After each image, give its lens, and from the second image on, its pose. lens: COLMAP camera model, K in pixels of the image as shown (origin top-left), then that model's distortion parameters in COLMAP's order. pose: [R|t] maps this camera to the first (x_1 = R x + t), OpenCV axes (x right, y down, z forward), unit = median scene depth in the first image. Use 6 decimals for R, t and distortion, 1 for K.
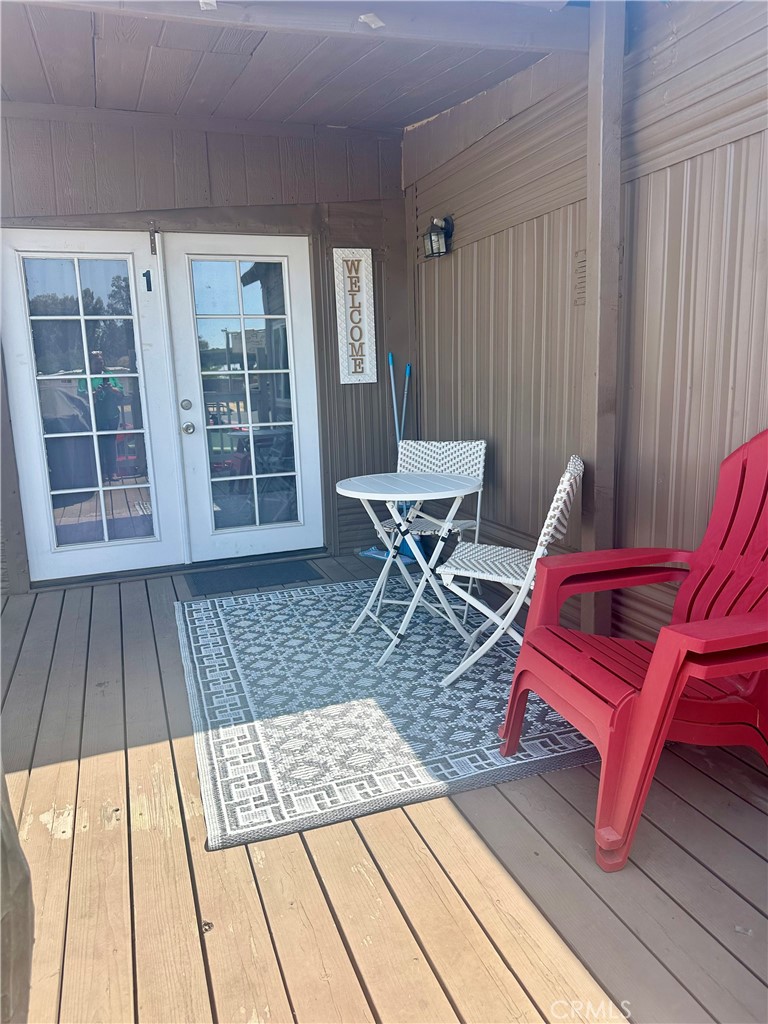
lens RADIAL K [[720.9, 0, 372.8], [0, 720.9, 520.8], [0, 0, 1]] dist [0.054997, -0.070361]
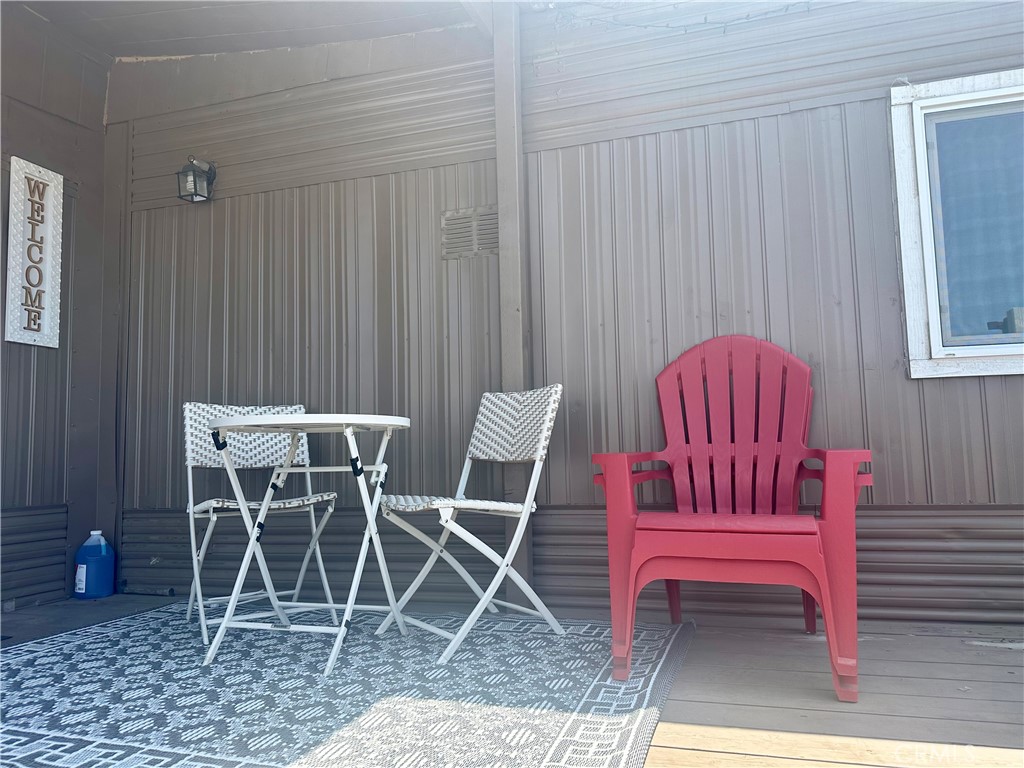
lens RADIAL K [[720.9, 0, 514.7], [0, 720.9, 393.2], [0, 0, 1]] dist [0.054997, -0.070361]
pose [[0.581849, 0.098338, 0.807330, -0.359788], [0.169241, 0.956293, -0.238456, 0.110415], [-0.795493, 0.275378, 0.539775, 0.330096]]
